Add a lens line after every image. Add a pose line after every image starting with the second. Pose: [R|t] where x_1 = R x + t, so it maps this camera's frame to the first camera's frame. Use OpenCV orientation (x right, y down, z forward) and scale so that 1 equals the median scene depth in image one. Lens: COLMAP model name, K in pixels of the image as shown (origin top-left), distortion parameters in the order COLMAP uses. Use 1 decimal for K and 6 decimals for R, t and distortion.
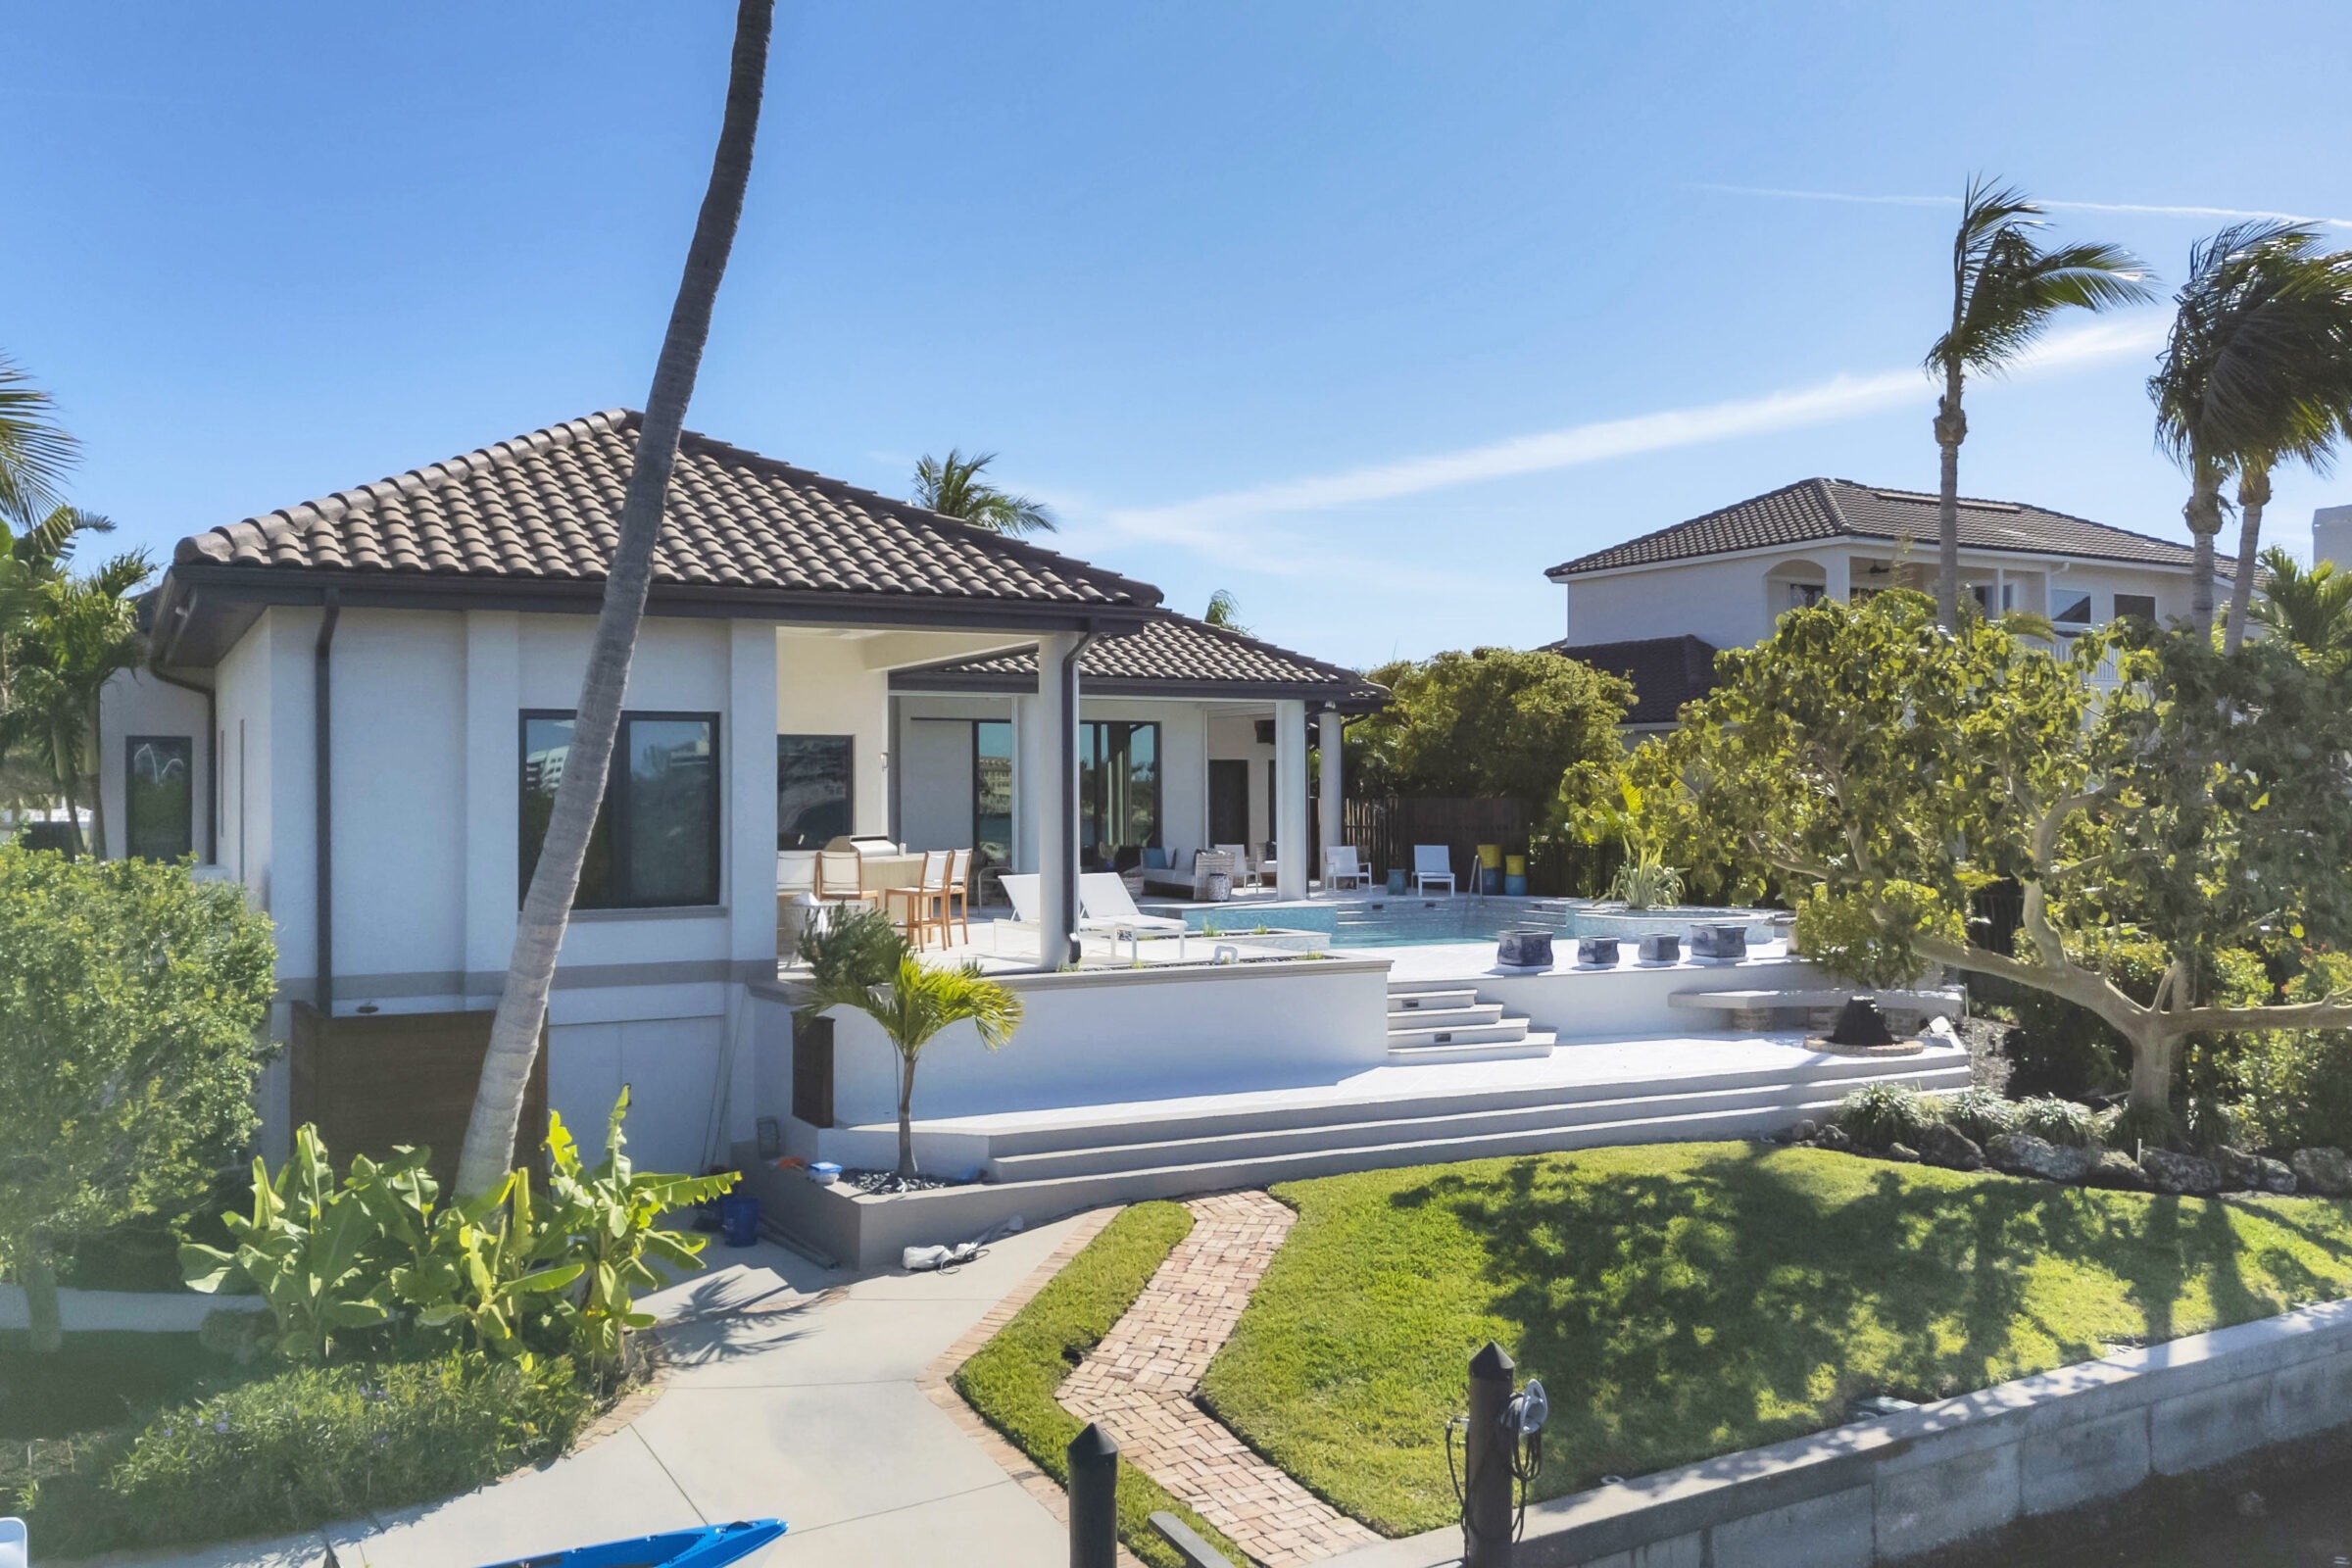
lens RADIAL K [[2055.2, 0, 1164.0], [0, 2055.2, 786.2], [0, 0, 1]] dist [0.068116, -0.037030]
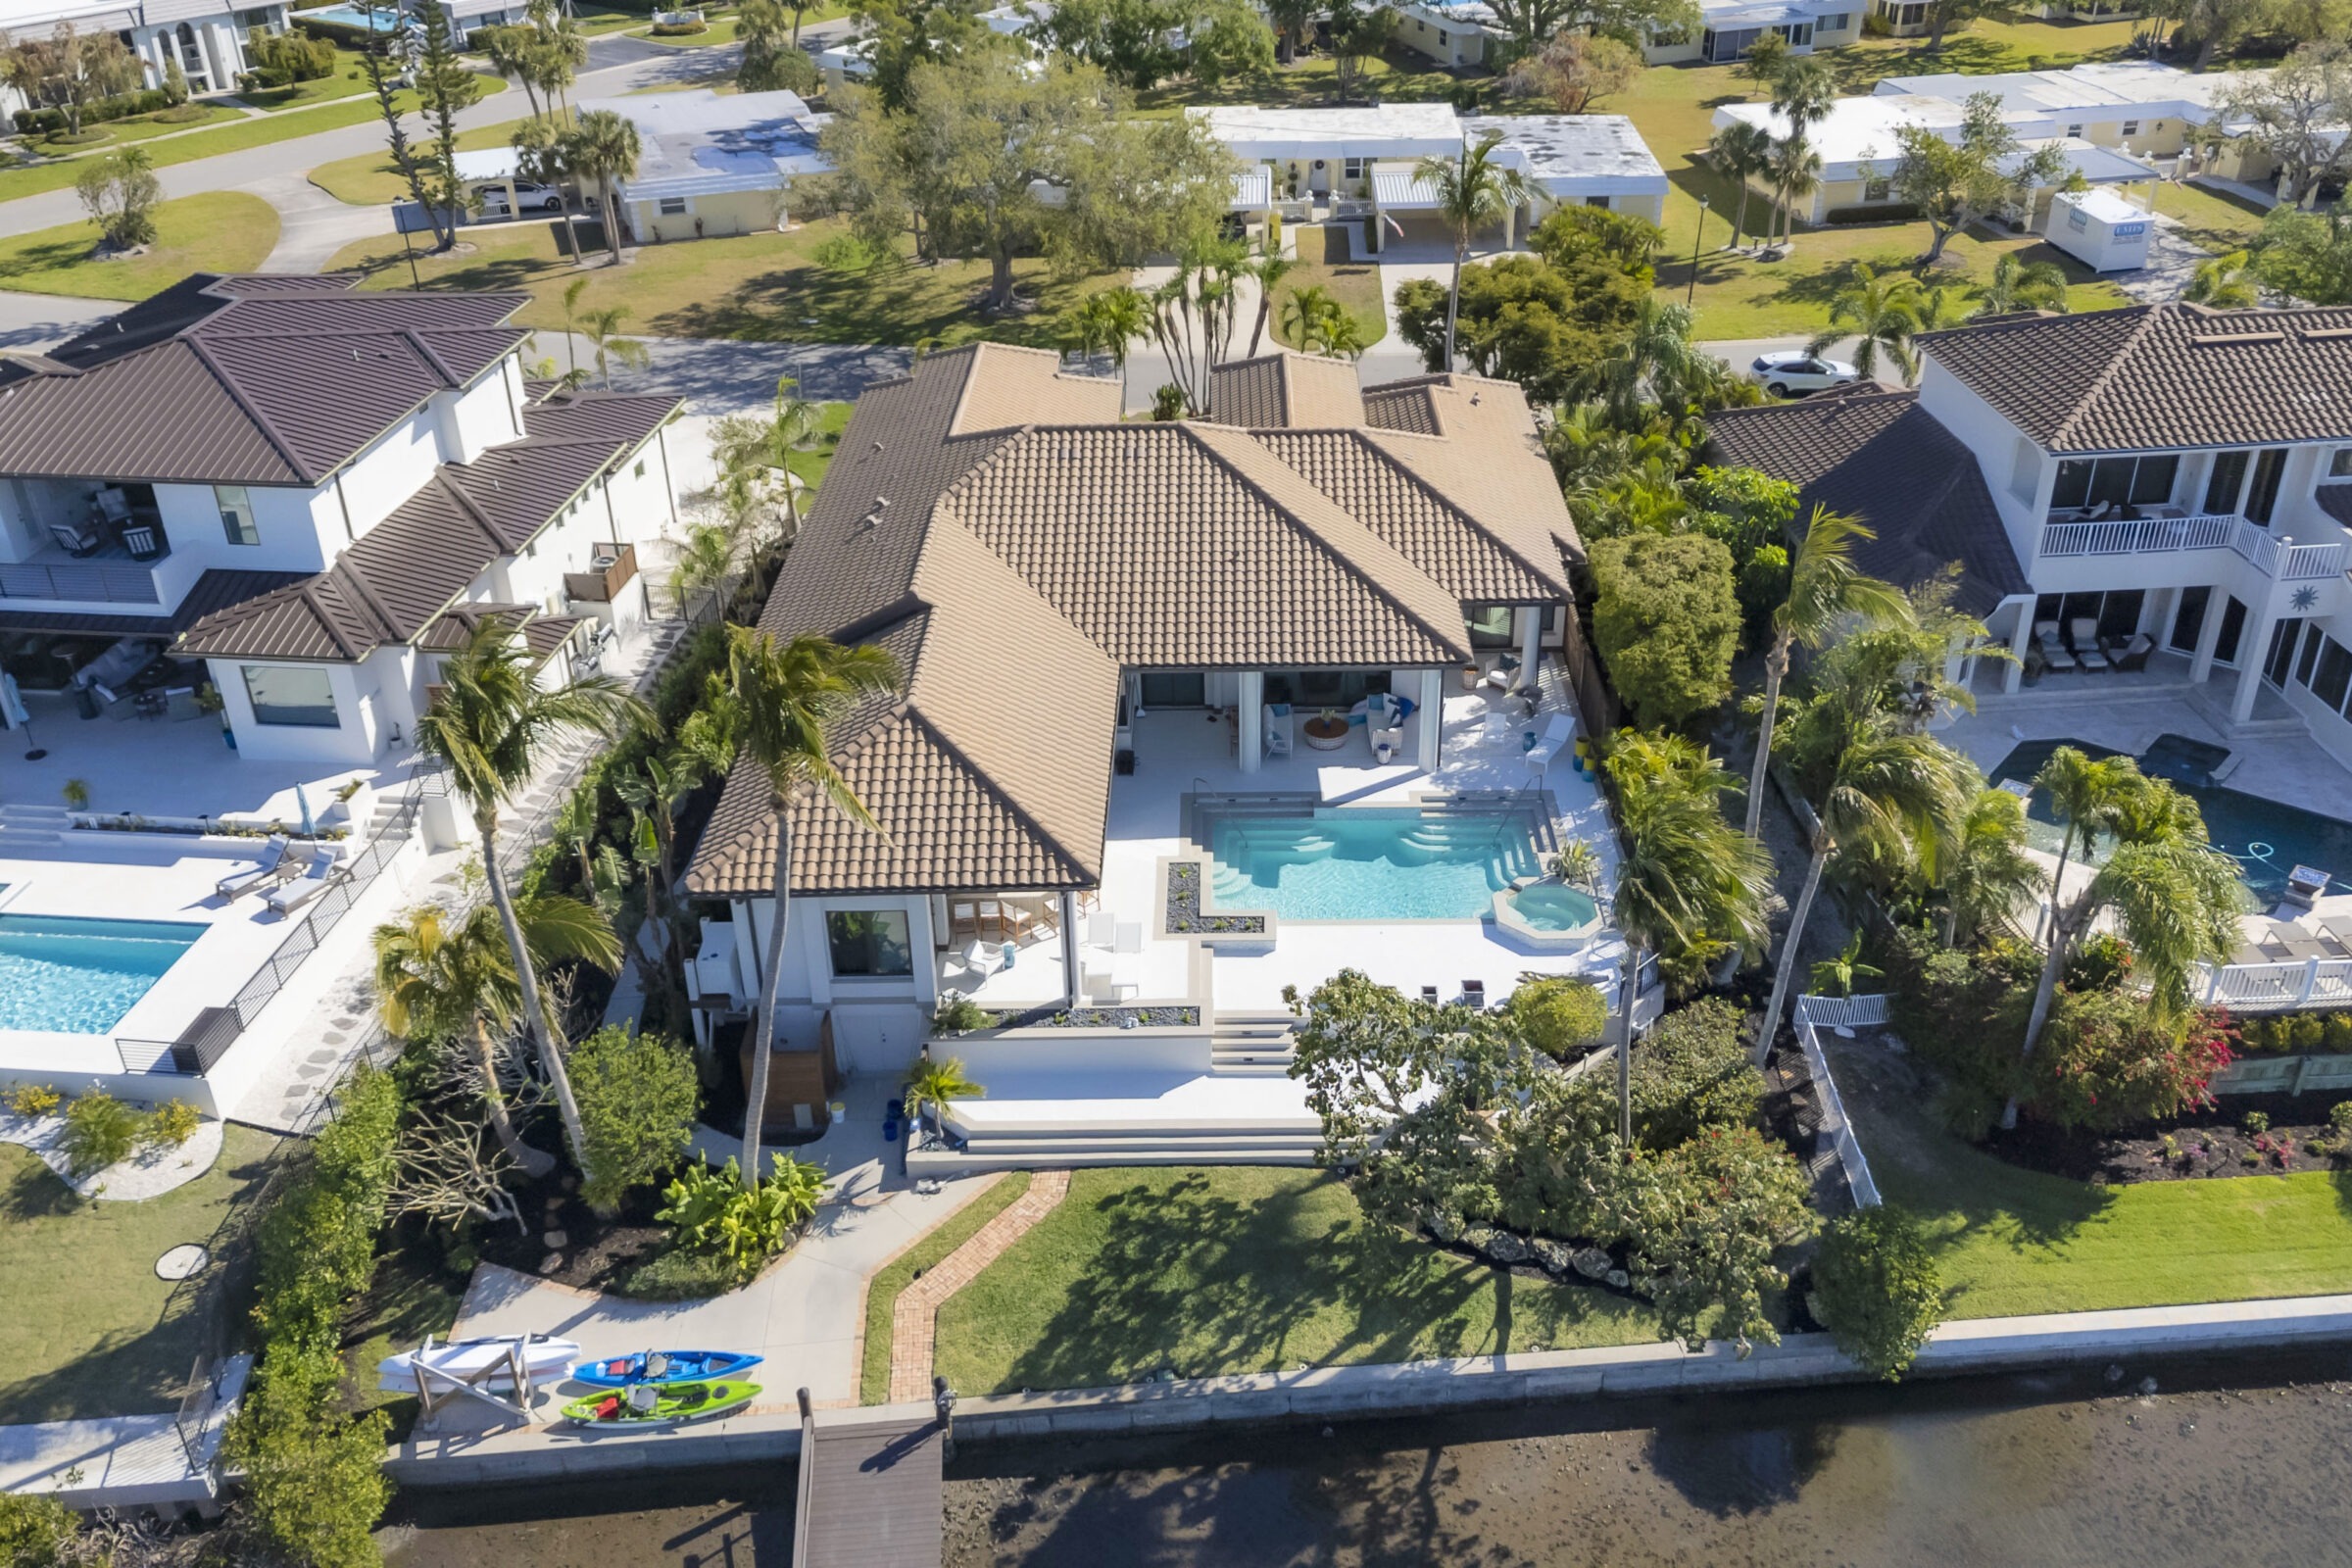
lens RADIAL K [[2055.2, 0, 1178.2], [0, 2055.2, 775.2], [0, 0, 1]] dist [0.068116, -0.037030]
pose [[0.881233, 0.224723, -0.415847, 1.057990], [0.018689, 0.862506, 0.505702, -1.432077], [0.472313, -0.453413, 0.755868, -0.583466]]
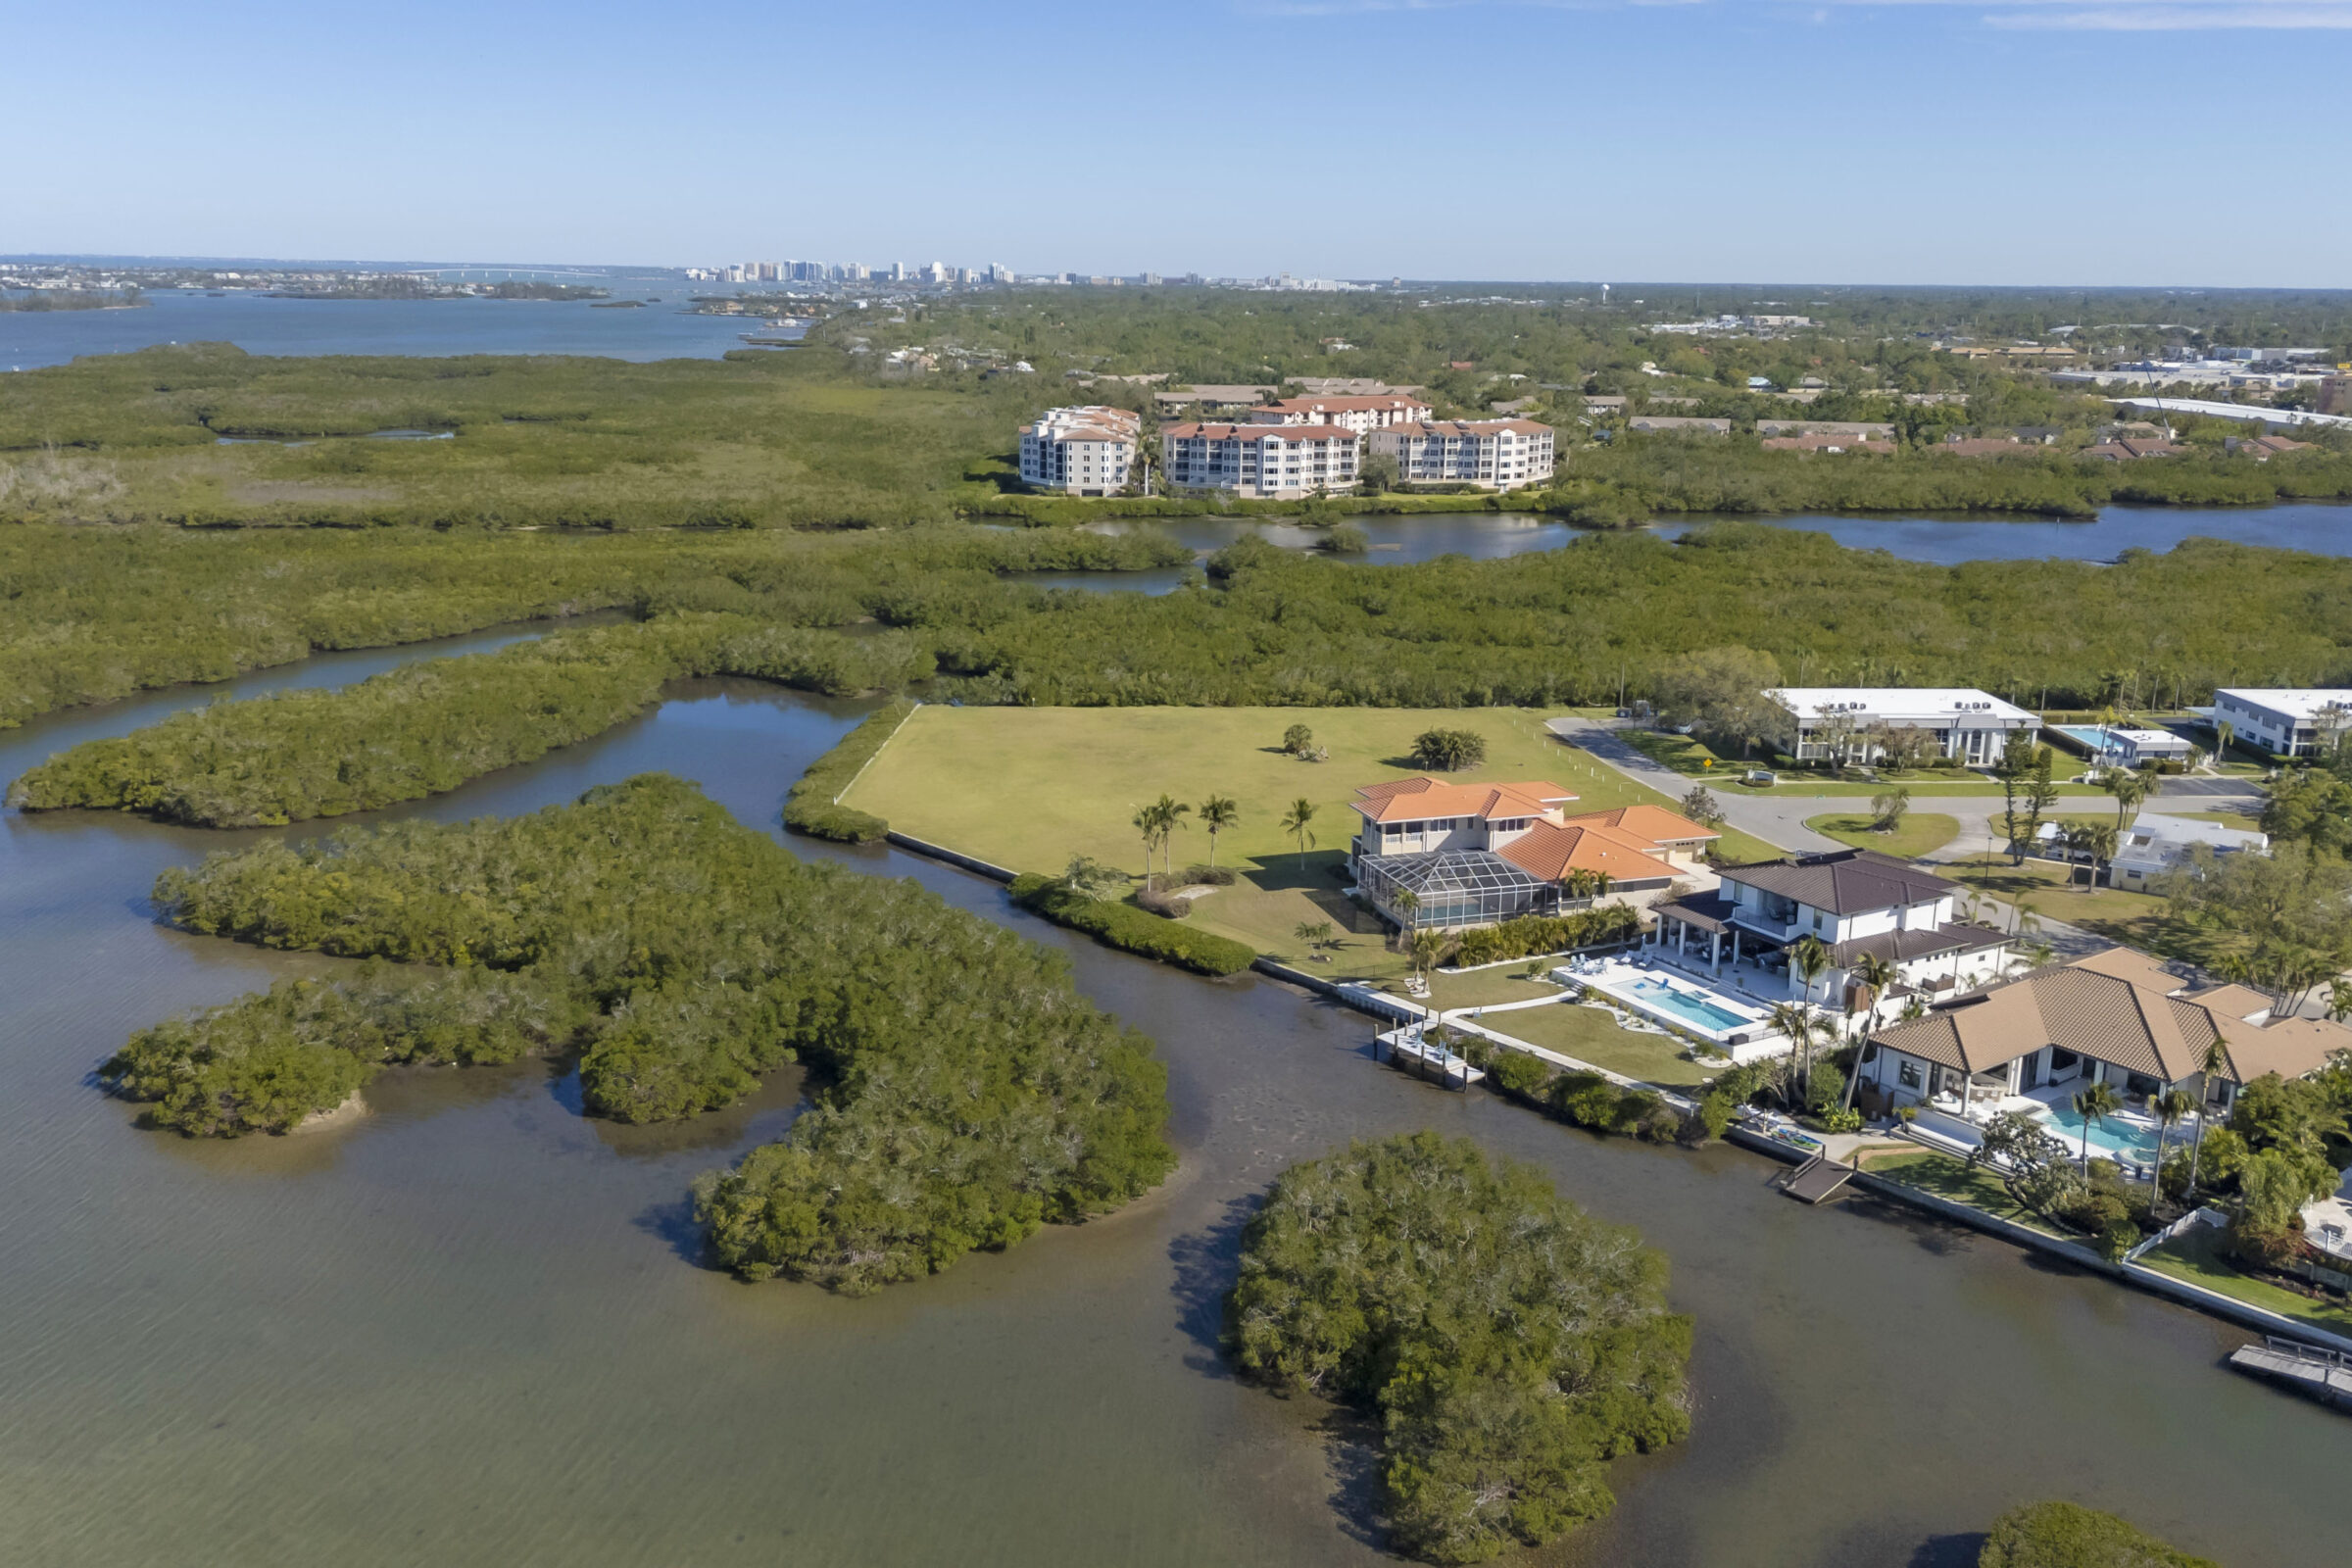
lens RADIAL K [[2055.2, 0, 1180.4], [0, 2055.2, 784.3], [0, 0, 1]] dist [0.068116, -0.037030]
pose [[0.180726, 0.251298, -0.950888, 6.948411], [-0.008687, 0.967178, 0.253952, -3.265082], [0.983495, -0.037636, 0.176977, -3.347193]]
